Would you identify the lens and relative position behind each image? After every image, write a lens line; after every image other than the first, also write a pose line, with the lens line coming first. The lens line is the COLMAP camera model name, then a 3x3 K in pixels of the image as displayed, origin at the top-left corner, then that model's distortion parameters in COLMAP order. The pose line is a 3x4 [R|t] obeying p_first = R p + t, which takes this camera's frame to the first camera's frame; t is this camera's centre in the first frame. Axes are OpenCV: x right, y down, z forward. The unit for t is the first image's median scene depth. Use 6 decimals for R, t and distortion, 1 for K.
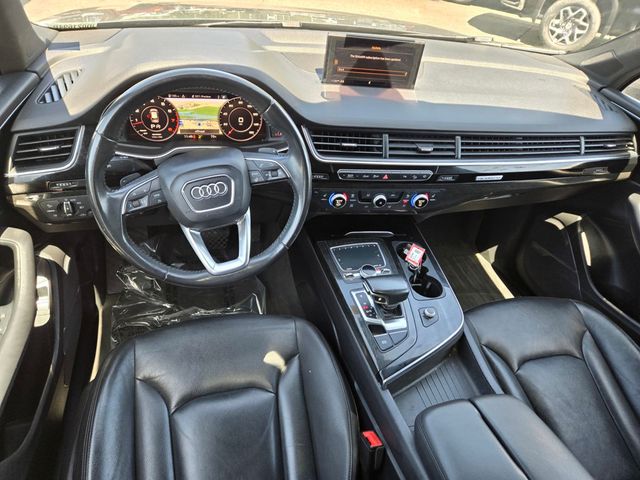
lens RADIAL K [[430.4, 0, 318.9], [0, 430.4, 251.4], [0, 0, 1]] dist [0.047843, -0.001977]
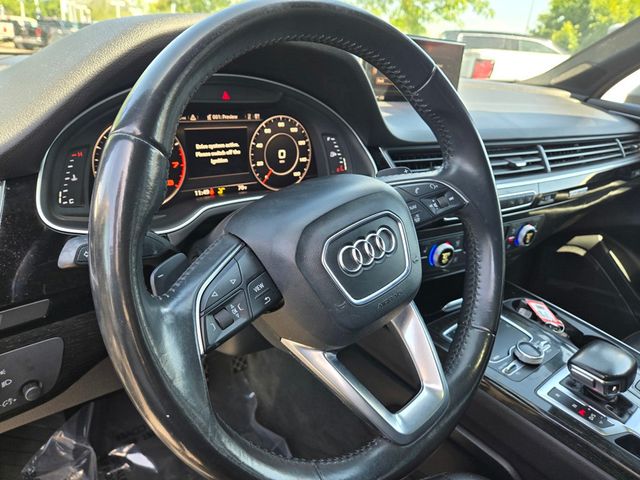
lens RADIAL K [[439.3, 0, 315.9], [0, 439.3, 238.9], [0, 0, 1]] dist [0.044561, -0.045635]
pose [[0.921491, -0.192157, 0.337534, -0.352685], [0.273898, 0.937659, -0.213953, -0.053368], [-0.275379, 0.289606, 0.916676, 0.459201]]
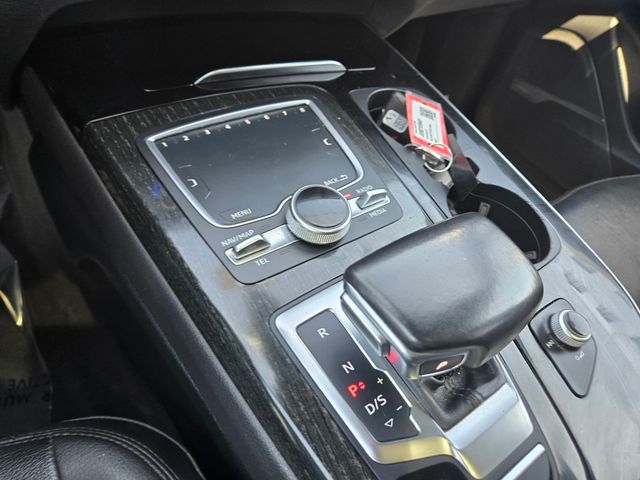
lens RADIAL K [[452.4, 0, 315.3], [0, 452.4, 238.1], [0, 0, 1]] dist [0.001627, -0.003872]
pose [[0.937973, -0.200950, 0.282535, 0.034932], [0.132155, 0.960605, 0.244486, -0.004199], [-0.320534, -0.191982, 0.927578, 0.758410]]
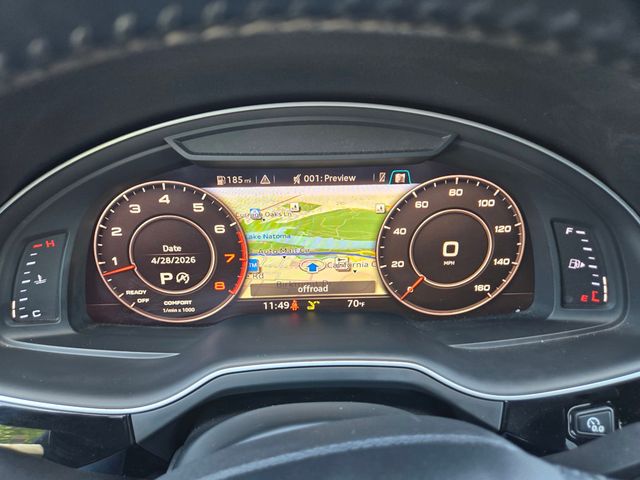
lens RADIAL K [[439.3, 0, 315.9], [0, 439.3, 238.9], [0, 0, 1]] dist [0.044561, -0.045635]
pose [[0.966322, -0.014709, -0.256917, -0.186519], [-0.050942, 0.967675, -0.247003, -0.226550], [0.252245, 0.251772, 0.934336, 0.680313]]
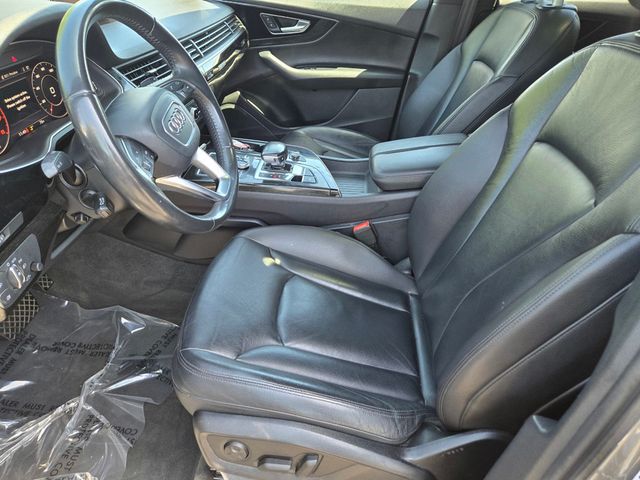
lens RADIAL K [[439.3, 0, 315.9], [0, 439.3, 238.9], [0, 0, 1]] dist [0.044561, -0.045635]
pose [[0.339125, -0.618422, 0.708907, -0.757952], [0.627210, 0.710270, 0.319568, -0.059188], [-0.701143, 0.336260, 0.628750, 0.213607]]
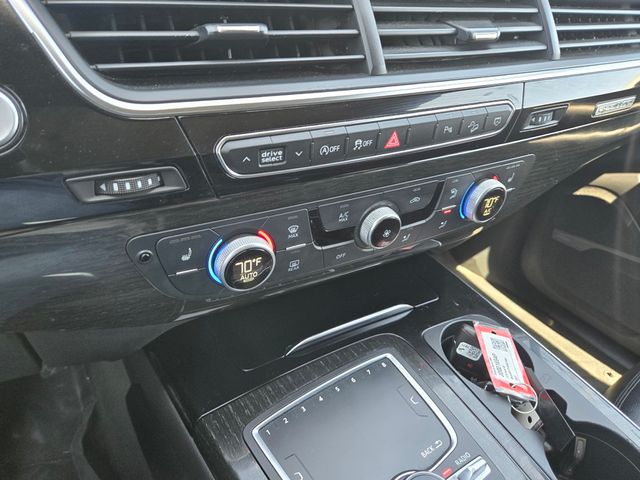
lens RADIAL K [[439.3, 0, 315.9], [0, 439.3, 238.9], [0, 0, 1]] dist [0.044561, -0.045635]
pose [[0.940739, -0.227568, 0.251440, 0.022809], [0.243610, 0.969270, -0.034194, -0.115106], [-0.235931, 0.093421, 0.967269, 0.753464]]
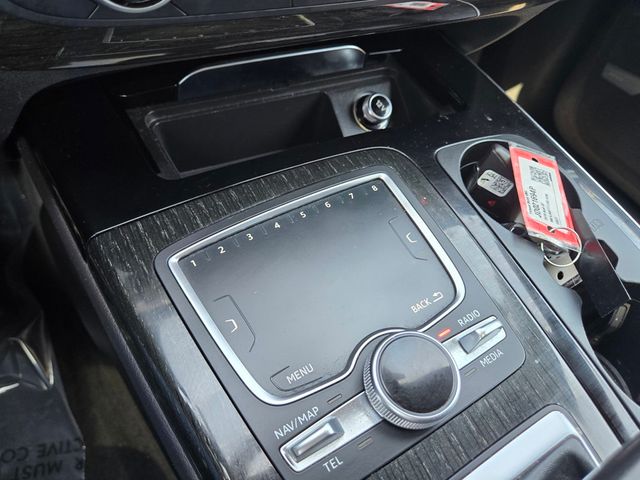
lens RADIAL K [[465.1, 0, 320.0], [0, 465.1, 240.0], [0, 0, 1]] dist [0.004772, -0.003274]
pose [[0.955249, -0.224498, 0.192611, 0.055584], [0.162645, 0.942514, 0.291914, -0.068400], [-0.247073, -0.247524, 0.936850, 0.853105]]
